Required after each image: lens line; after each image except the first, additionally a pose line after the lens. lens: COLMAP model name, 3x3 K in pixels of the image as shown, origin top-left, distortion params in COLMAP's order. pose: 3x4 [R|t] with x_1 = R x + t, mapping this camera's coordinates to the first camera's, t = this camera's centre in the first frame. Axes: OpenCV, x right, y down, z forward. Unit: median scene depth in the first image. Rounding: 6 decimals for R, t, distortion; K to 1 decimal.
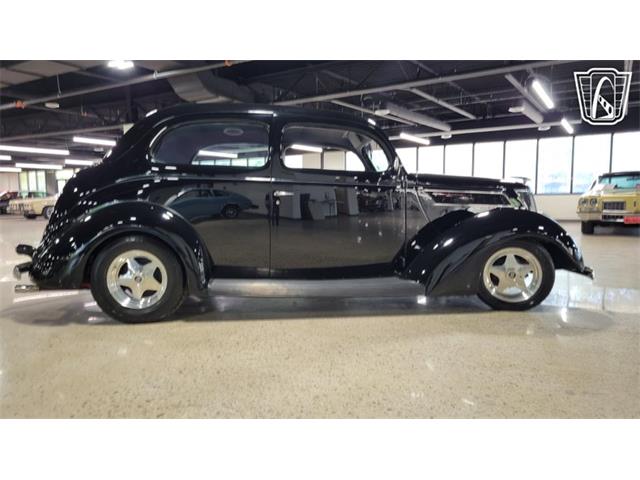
lens RADIAL K [[495.3, 0, 318.5], [0, 495.3, 240.3], [0, 0, 1]] dist [0.040995, -0.017855]
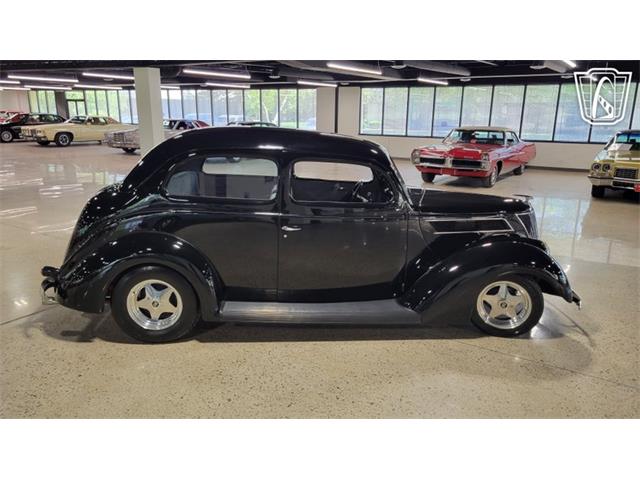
lens RADIAL K [[492.3, 0, 323.1], [0, 492.3, 237.9], [0, 0, 1]] dist [0.056433, -0.037975]
pose [[0.999389, 0.032804, -0.012069, 0.009315], [-0.030453, 0.986640, 0.160045, -0.213763], [0.017158, -0.159579, 0.987036, -0.030740]]
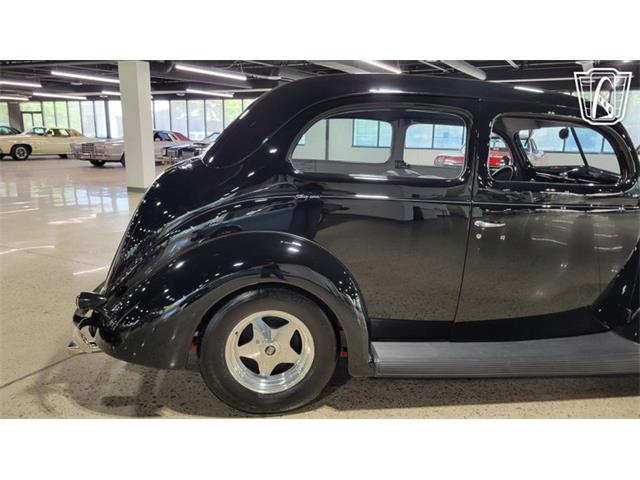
lens RADIAL K [[492.3, 0, 323.2], [0, 492.3, 242.4], [0, 0, 1]] dist [0.056433, -0.037975]
pose [[0.997433, 0.021083, 0.068434, -0.292970], [-0.029463, 0.991862, 0.123861, -0.128047], [-0.065265, -0.125559, 0.989937, 0.312437]]
